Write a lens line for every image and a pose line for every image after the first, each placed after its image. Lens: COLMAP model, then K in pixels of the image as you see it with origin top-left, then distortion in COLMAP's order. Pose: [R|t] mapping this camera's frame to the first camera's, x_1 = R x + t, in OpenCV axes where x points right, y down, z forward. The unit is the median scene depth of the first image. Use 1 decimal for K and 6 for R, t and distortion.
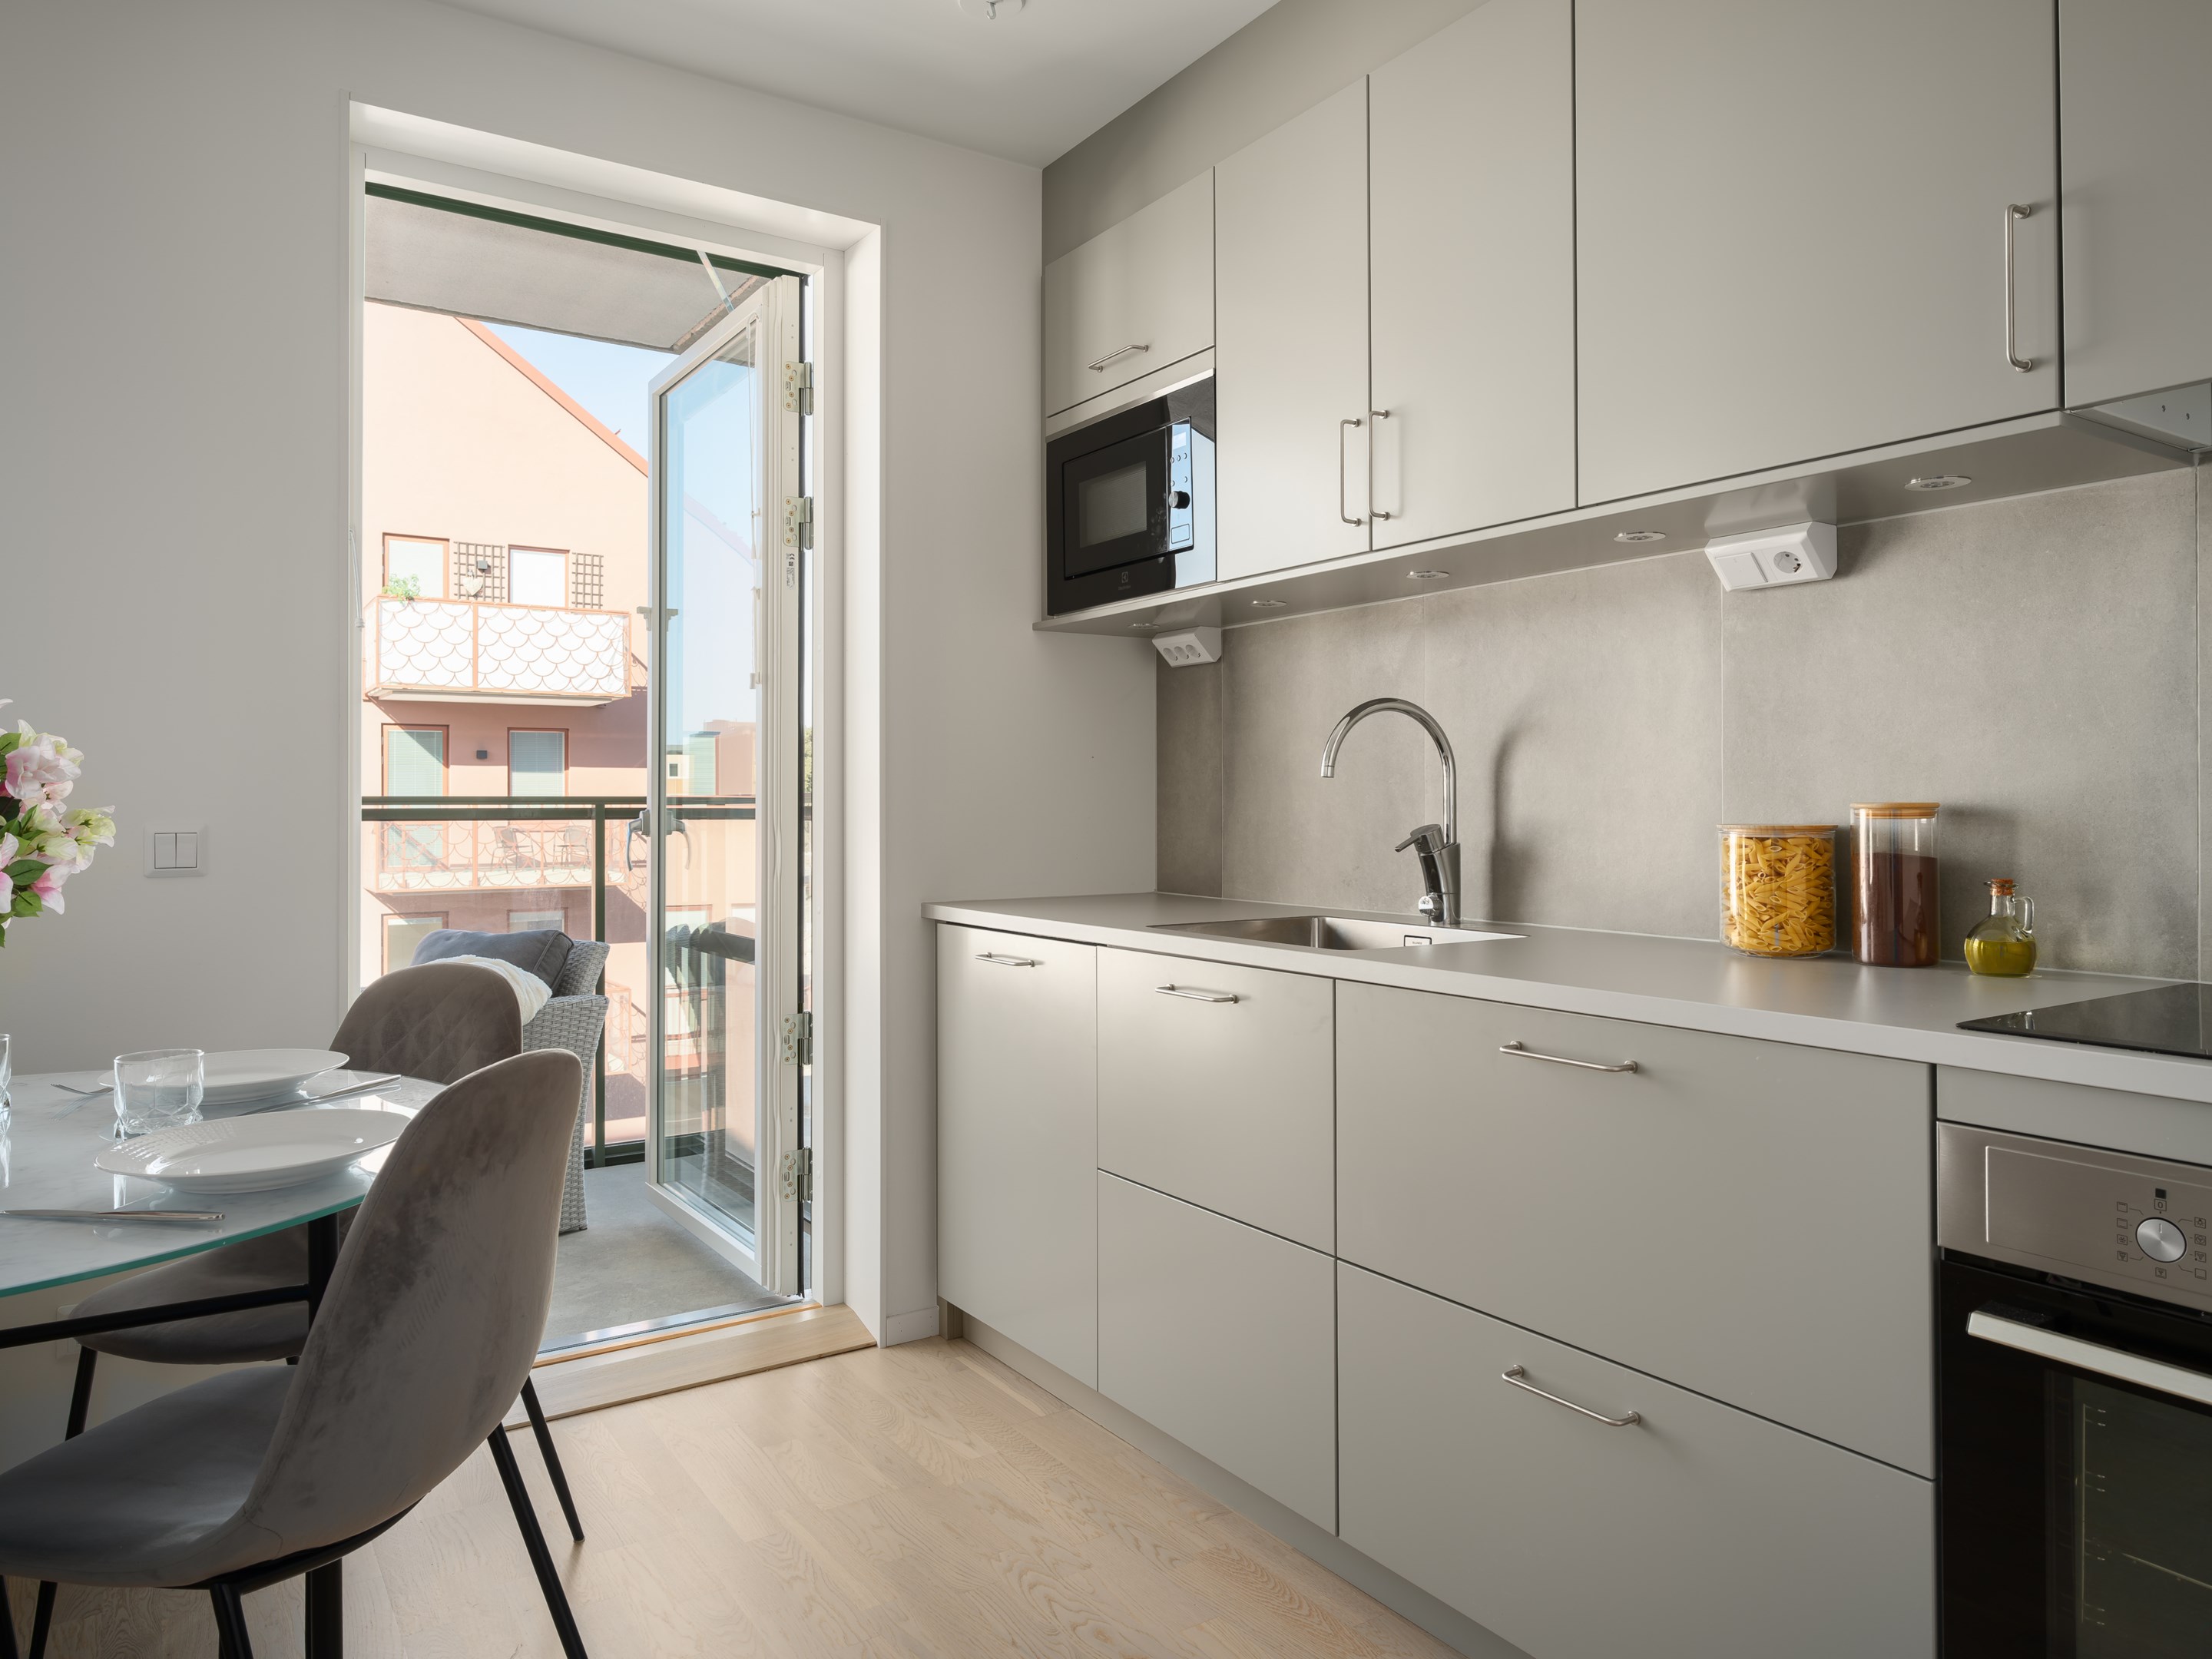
lens RADIAL K [[1454.5, 0, 1104.6], [0, 1454.5, 790.0], [0, 0, 1]] dist [0.001749, 0.002835]
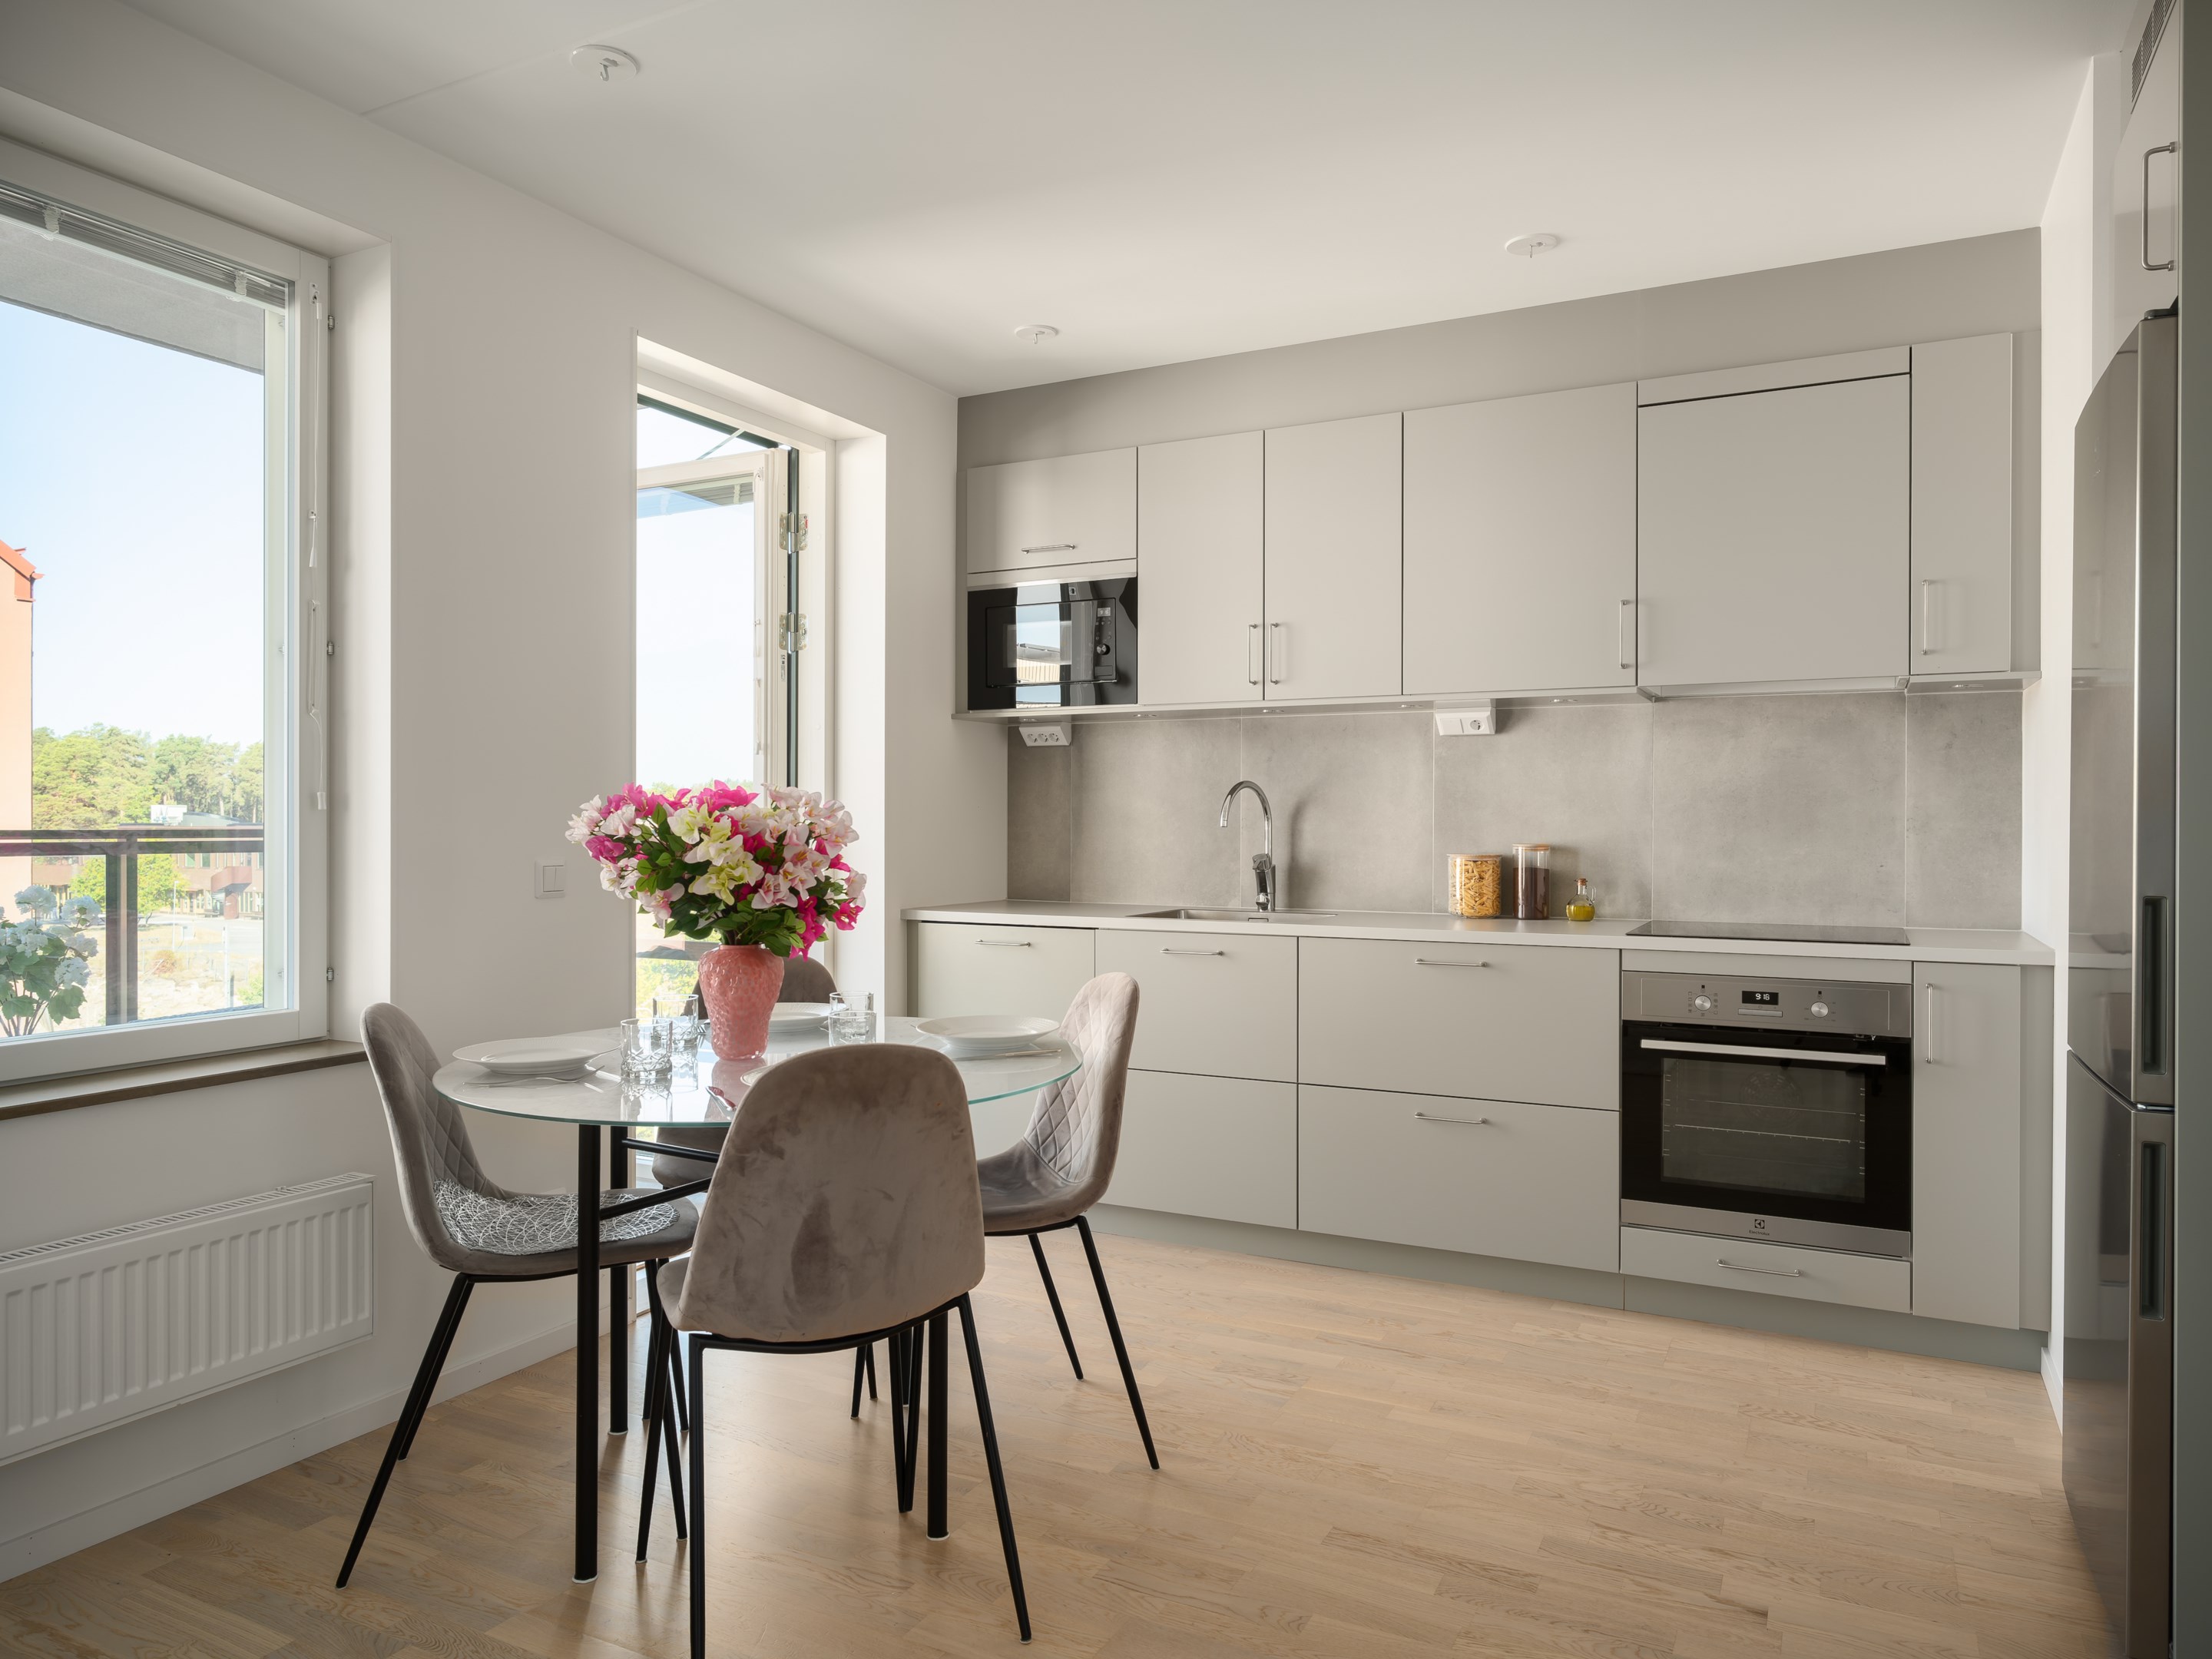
lens RADIAL K [[1446.7, 0, 1106.0], [0, 1446.7, 829.5], [0, 0, 1]] dist [0.001323, 0.003967]
pose [[0.874265, 0.001741, 0.485446, -0.648796], [-0.009025, 0.999879, 0.012668, -0.021082], [-0.485365, -0.015457, 0.874175, -0.348464]]
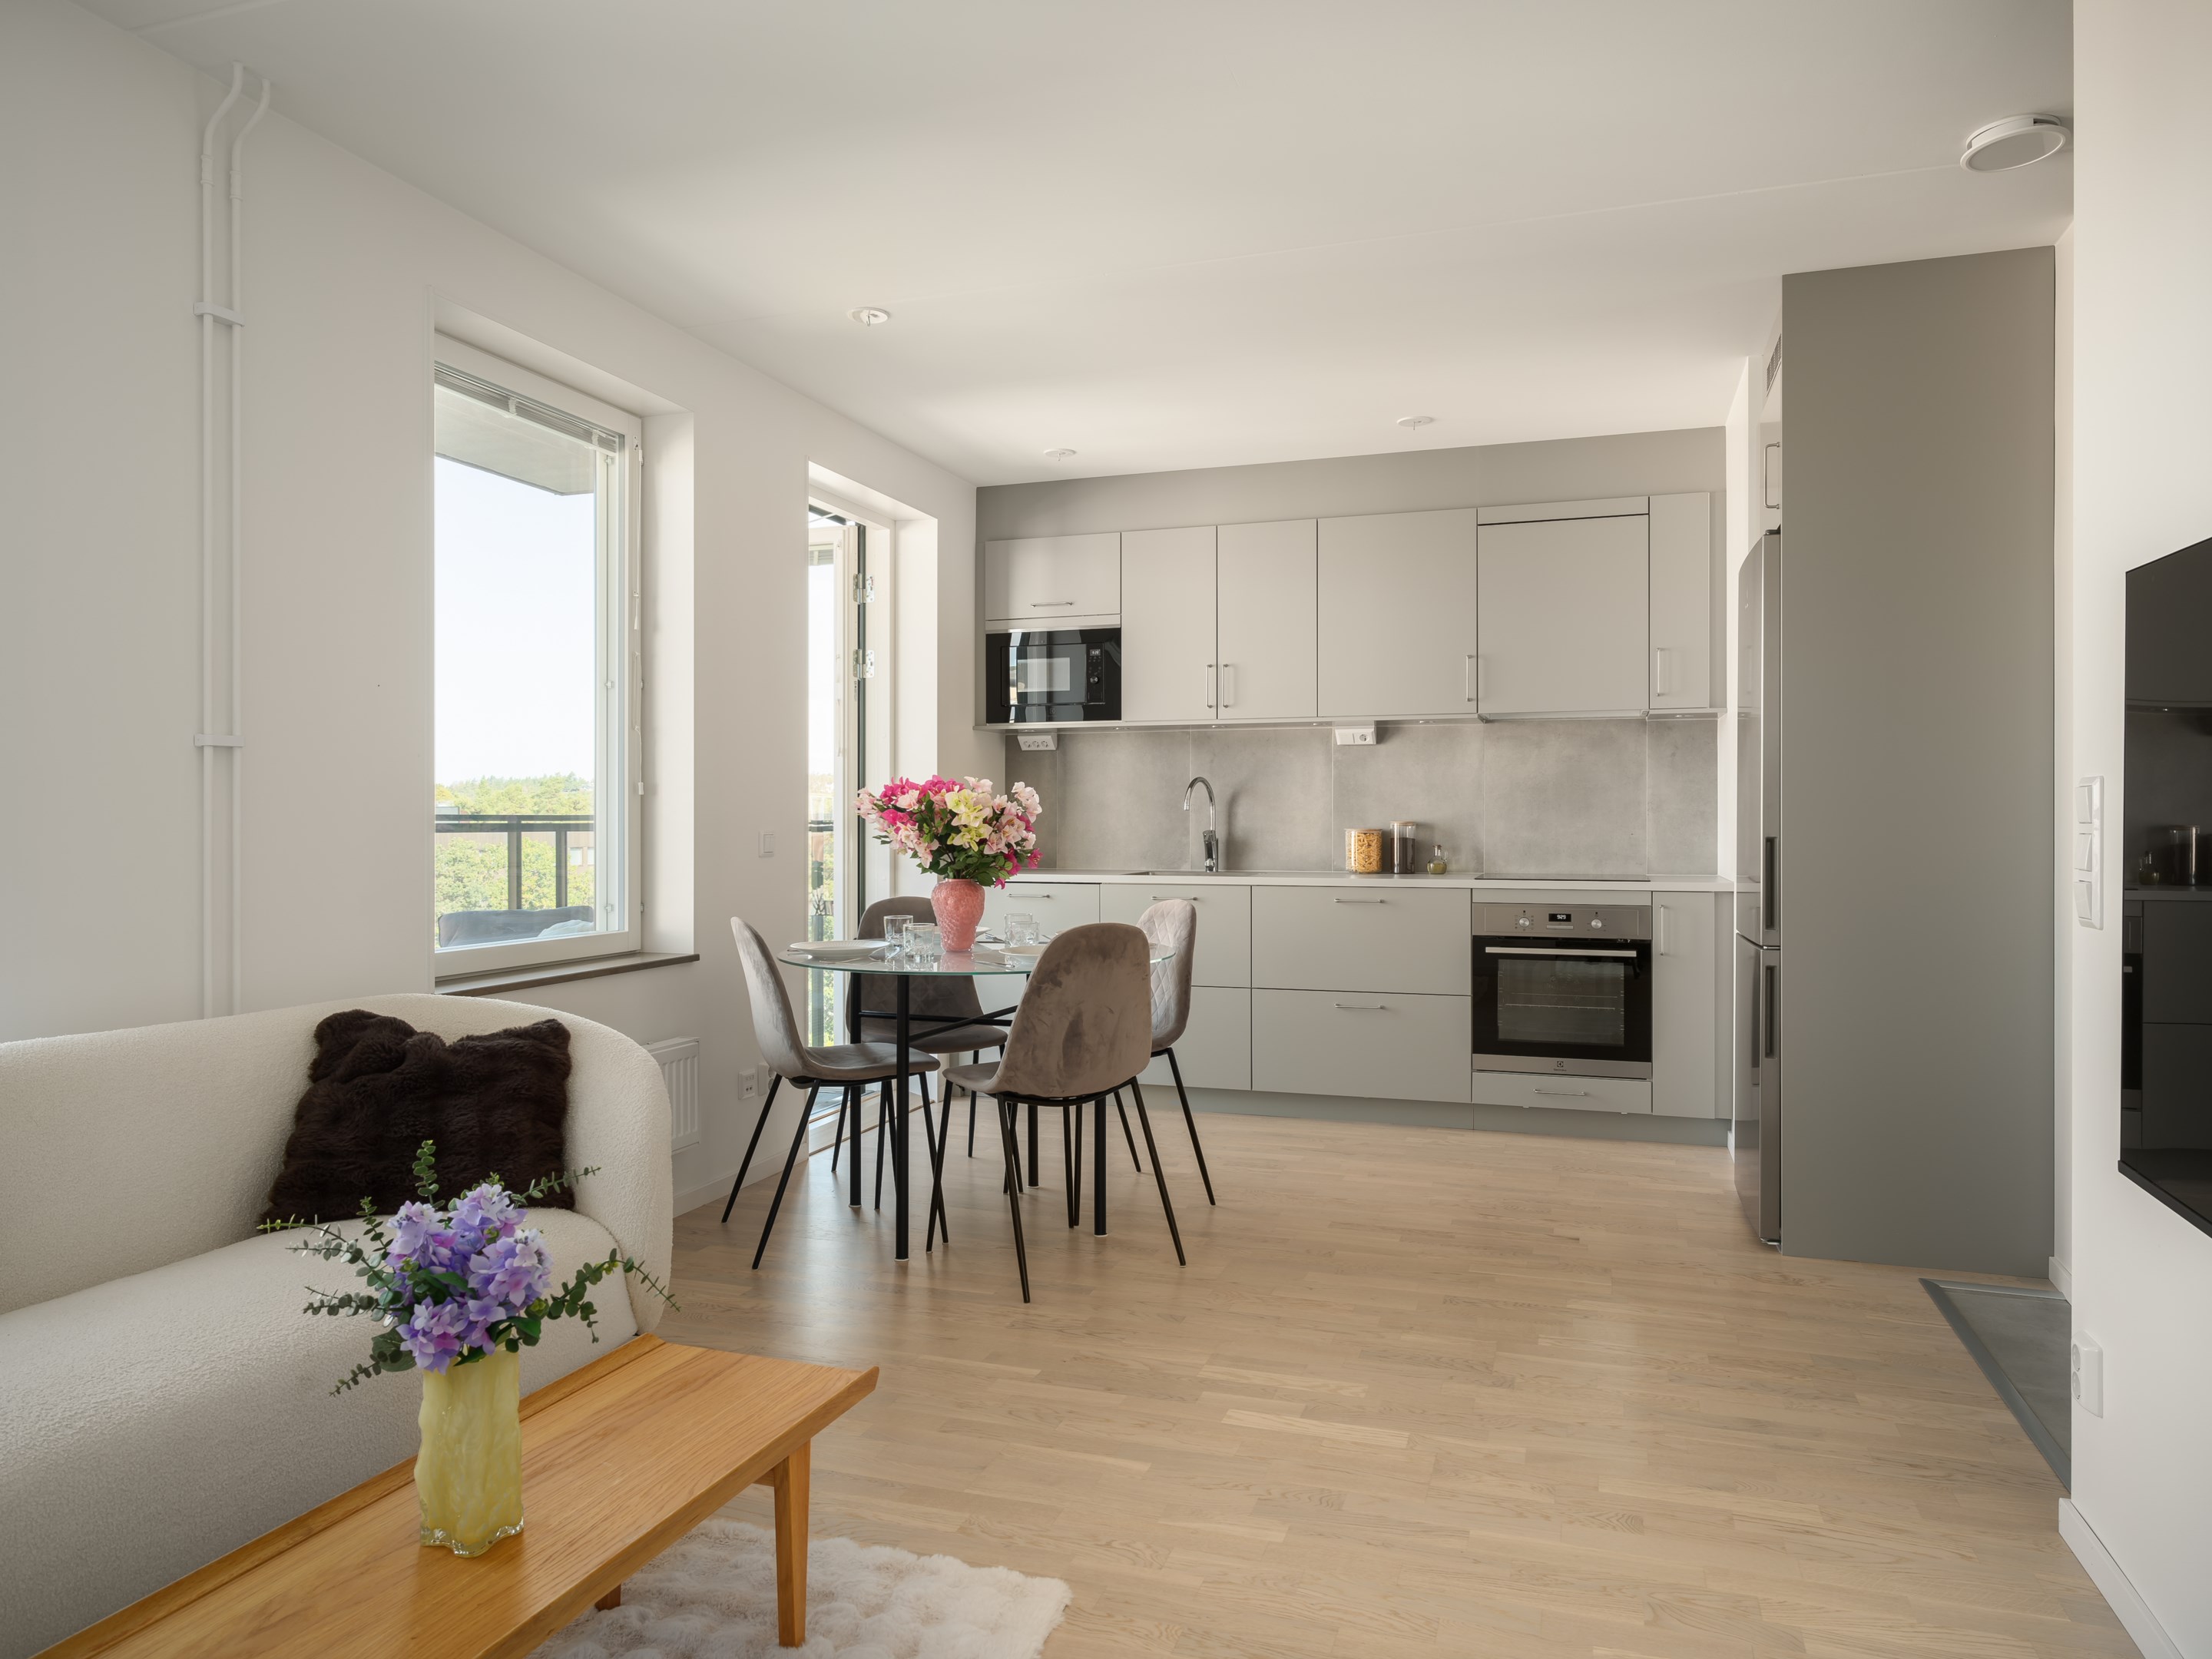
lens RADIAL K [[1436.6, 0, 1106.0], [0, 1436.6, 829.5], [0, 0, 1]] dist [-0.000256, 0.000893]
pose [[0.792915, -0.001671, 0.609330, -1.122913], [-0.007515, 0.999893, 0.012521, -0.004524], [-0.609286, -0.014507, 0.792818, -0.636608]]
